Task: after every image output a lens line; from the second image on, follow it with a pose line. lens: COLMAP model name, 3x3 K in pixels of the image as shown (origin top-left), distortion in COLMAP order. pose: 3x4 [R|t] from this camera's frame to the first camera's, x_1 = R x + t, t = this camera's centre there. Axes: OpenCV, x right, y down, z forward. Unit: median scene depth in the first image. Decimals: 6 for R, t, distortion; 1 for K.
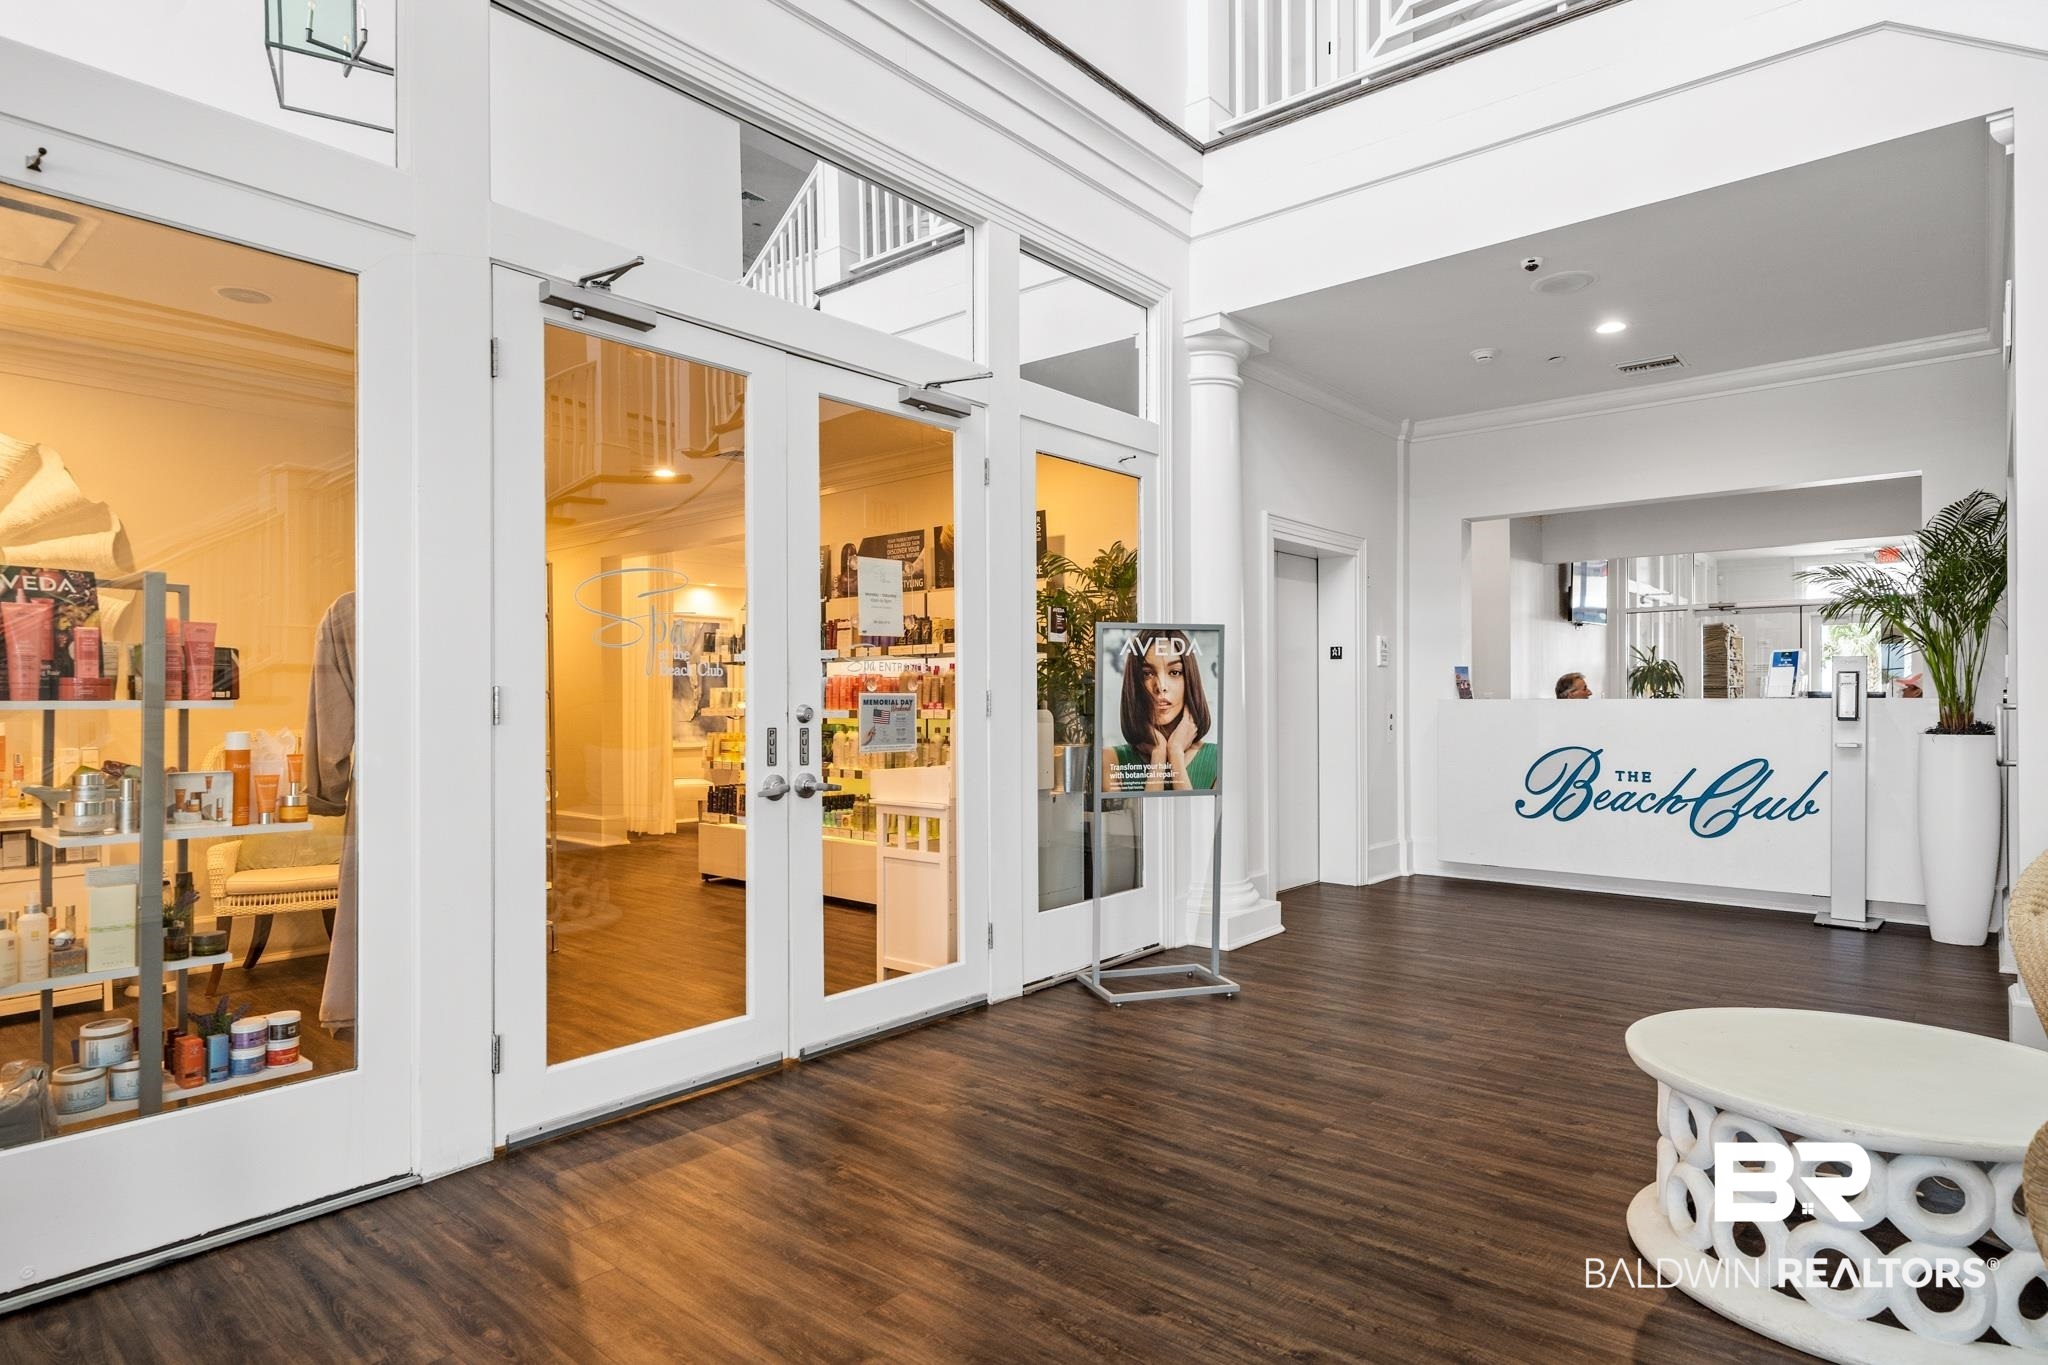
lens RADIAL K [[1114.7, 0, 1021.9], [0, 1114.7, 700.0], [0, 0, 1]] dist [0.002023, -0.001090]
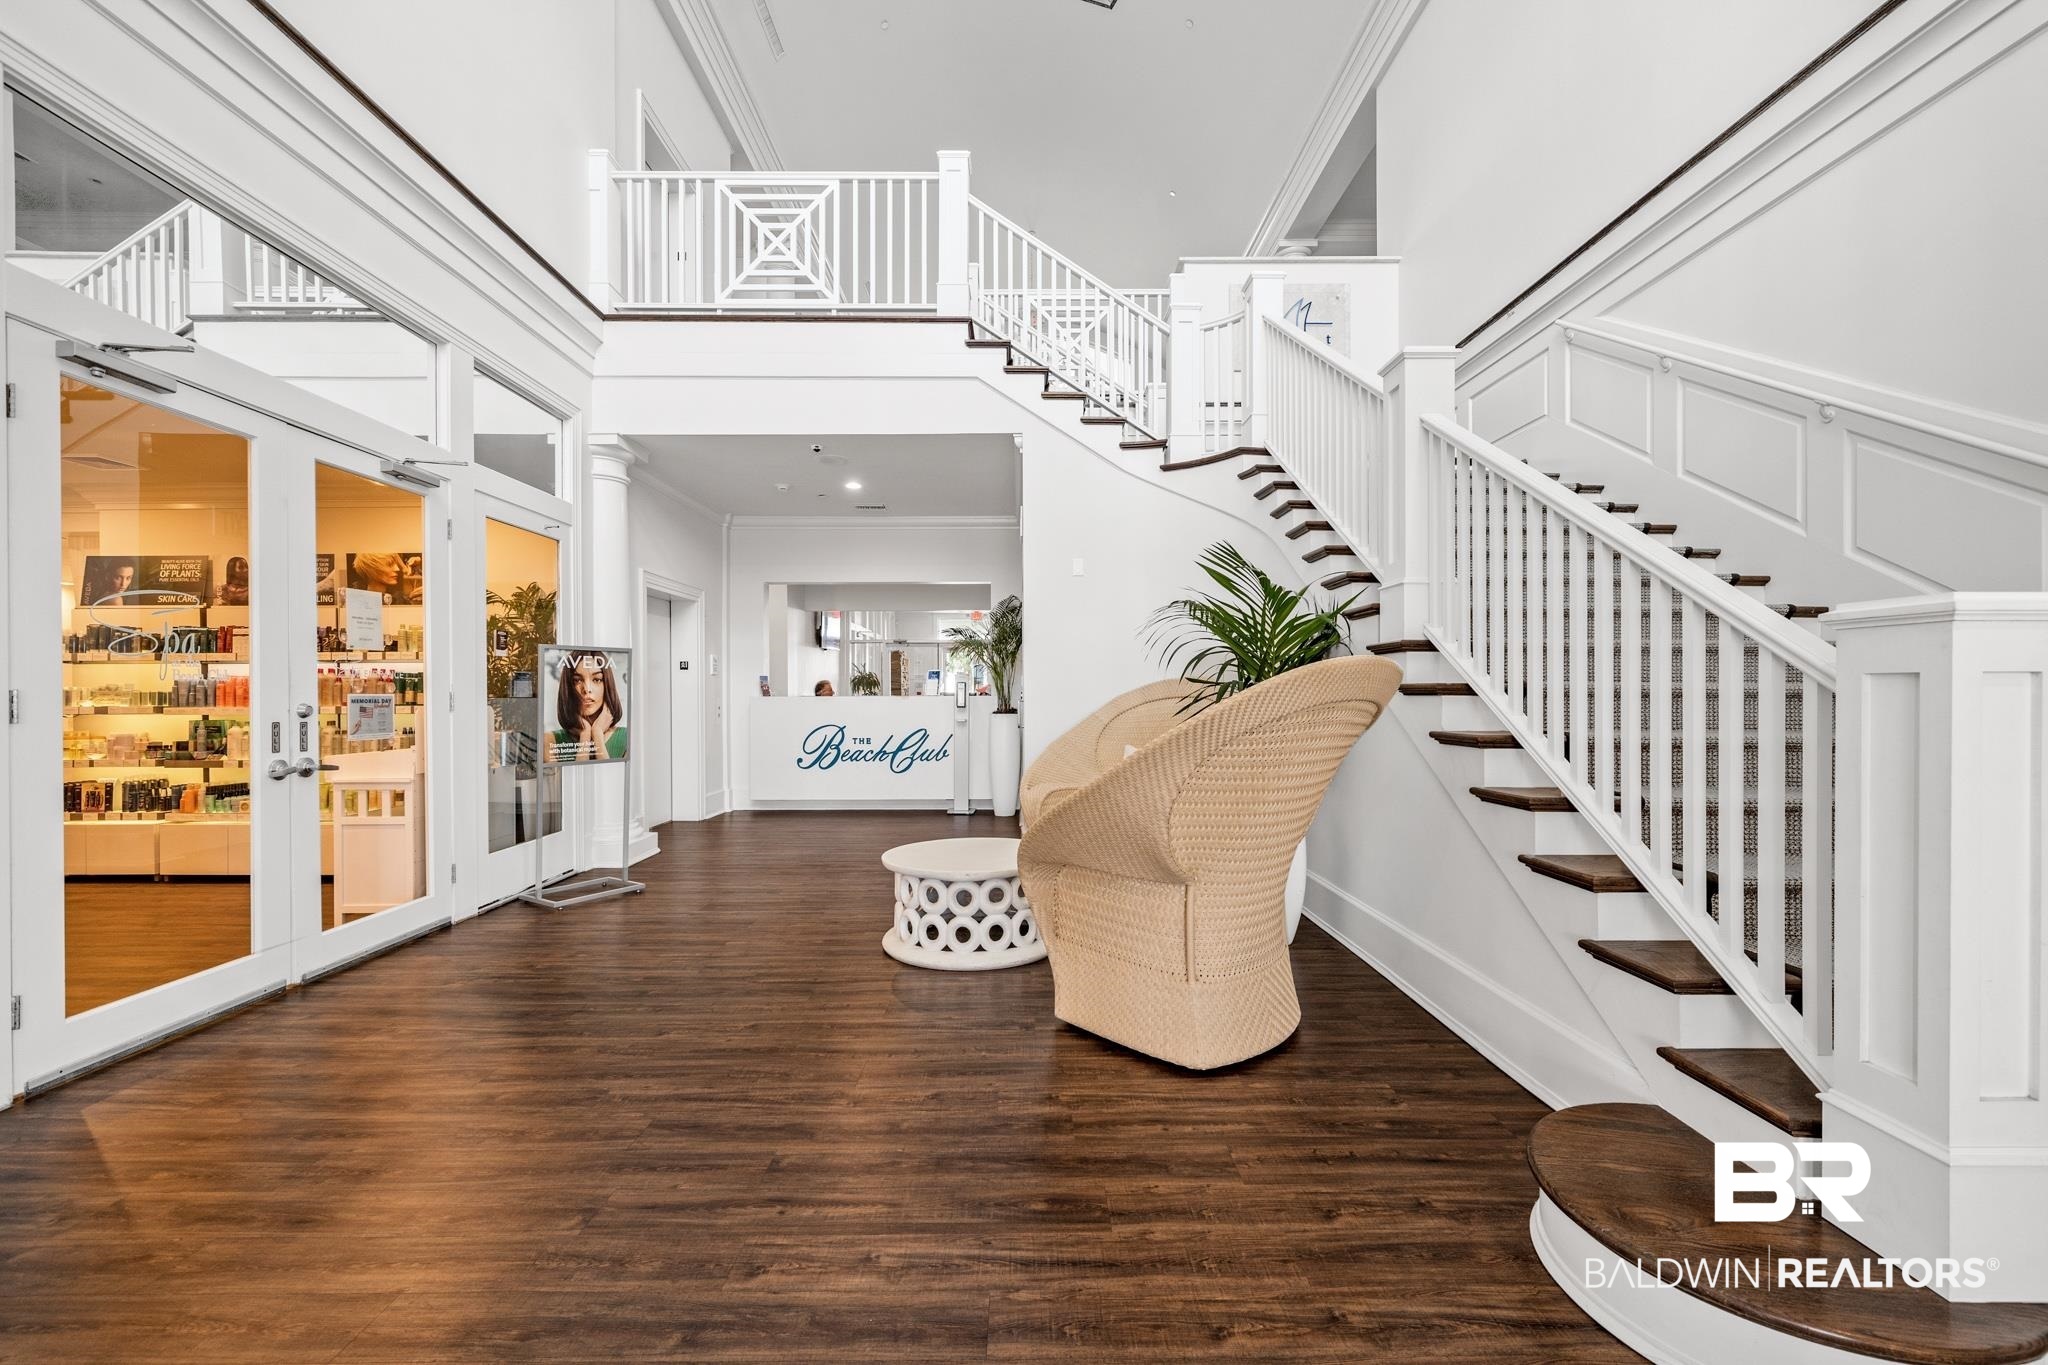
lens RADIAL K [[870.0, 0, 1025.3], [0, 870.0, 695.1], [0, 0, 1]] dist [-0.001741, 0.000381]
pose [[0.753319, -0.000942, 0.657655, -0.189462], [0.000705, 1.000000, 0.000625, -0.004575], [-0.657655, -0.000007, 0.753319, -0.236530]]
